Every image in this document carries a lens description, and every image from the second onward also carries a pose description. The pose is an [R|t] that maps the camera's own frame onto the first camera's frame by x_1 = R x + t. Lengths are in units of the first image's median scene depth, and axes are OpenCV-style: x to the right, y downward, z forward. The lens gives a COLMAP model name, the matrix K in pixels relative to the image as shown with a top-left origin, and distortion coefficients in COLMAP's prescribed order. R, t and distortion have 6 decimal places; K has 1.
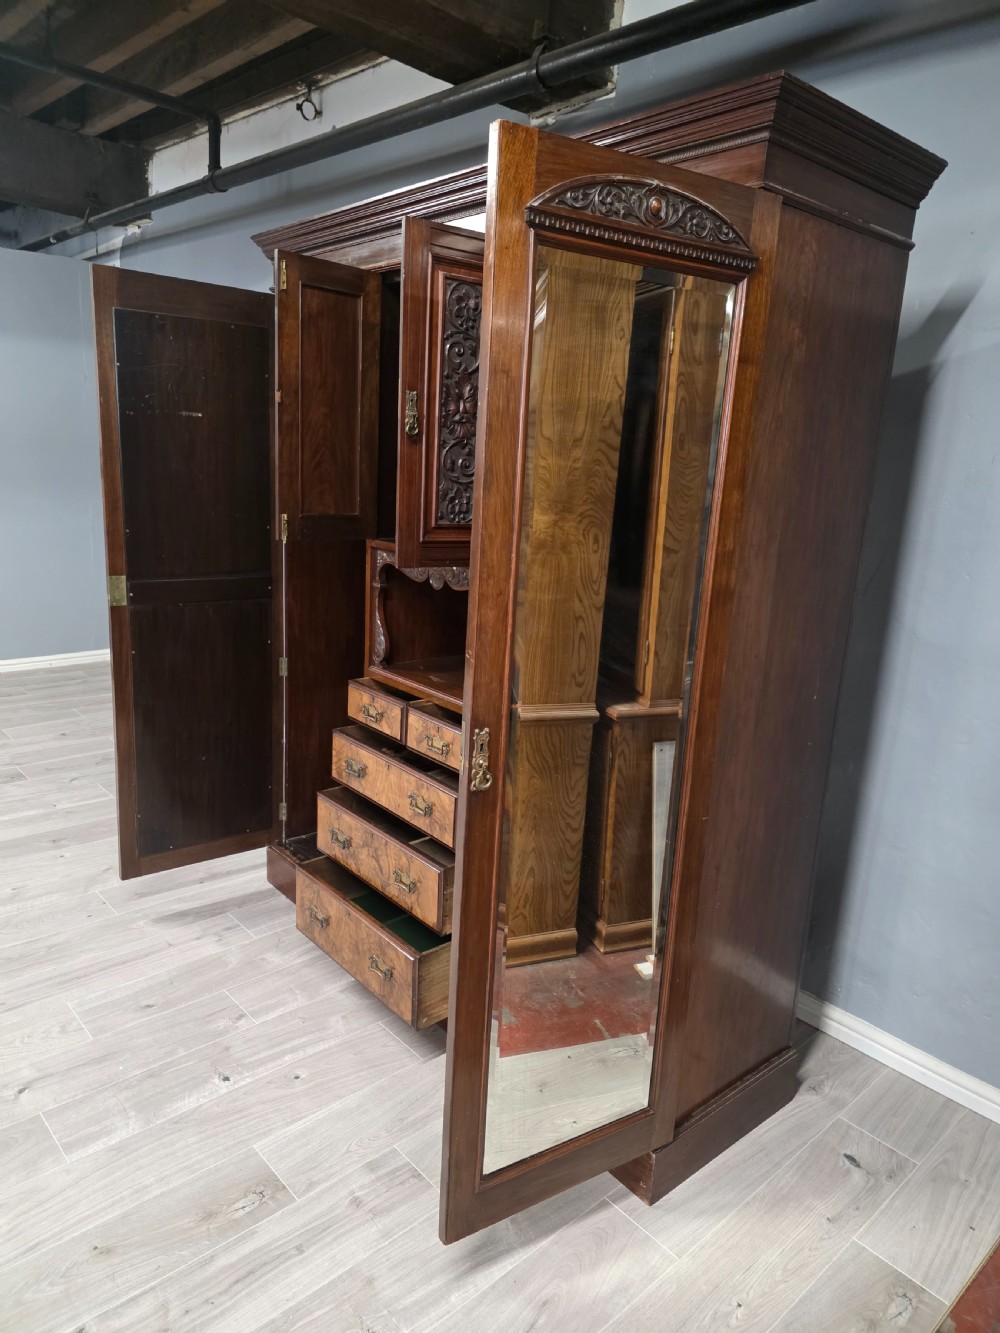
lens RADIAL K [[899.3, 0, 498.5], [0, 899.3, 673.5], [0, 0, 1]] dist [0.073583, -0.069952]
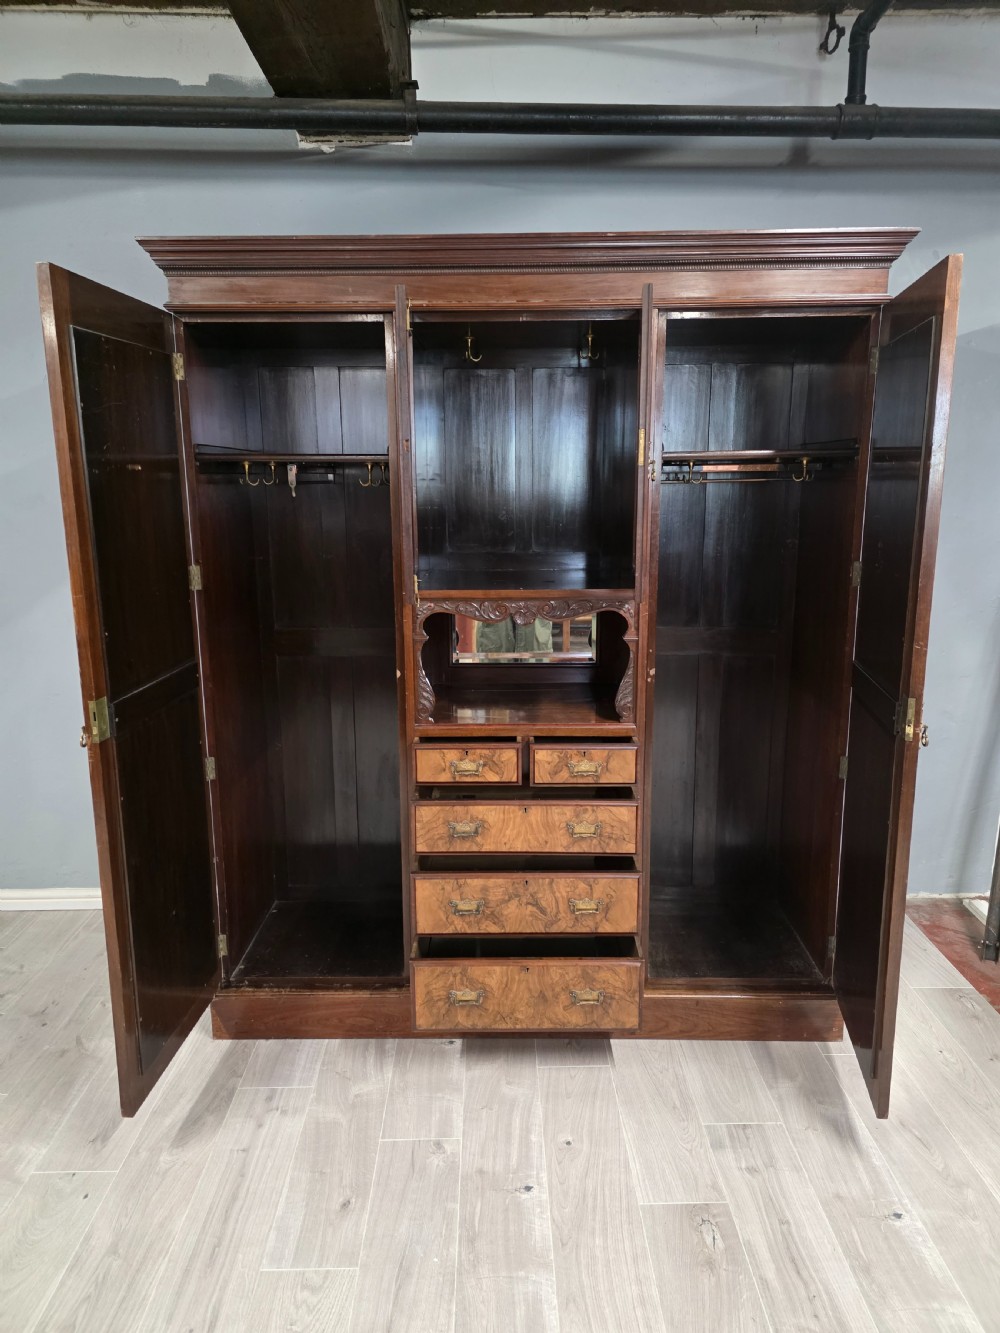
lens RADIAL K [[901.4, 0, 509.9], [0, 901.4, 659.7], [0, 0, 1]] dist [0.085105, -0.078415]
pose [[0.649050, -0.207755, 0.731828, -0.799499], [0.215646, 0.972774, 0.084901, -0.140781], [-0.729541, 0.102711, 0.676180, 0.307034]]
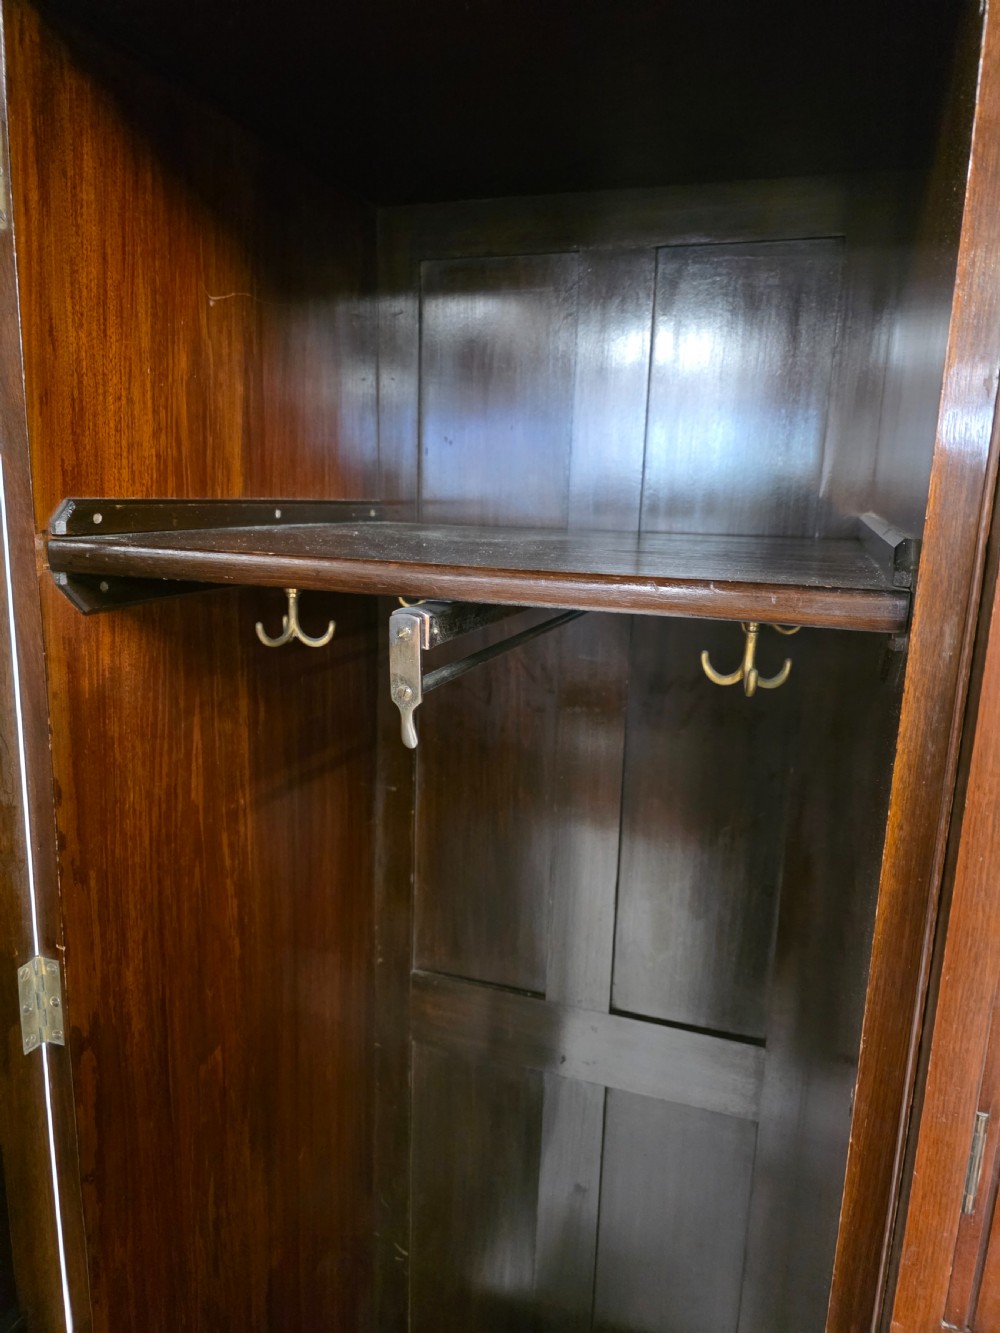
lens RADIAL K [[902.5, 0, 501.4], [0, 902.5, 659.7], [0, 0, 1]] dist [0.070967, -0.064723]
pose [[0.858099, -0.130093, 0.496732, -0.287725], [0.133667, 0.990615, 0.028532, -0.301448], [-0.495782, 0.041913, 0.867435, 0.919482]]
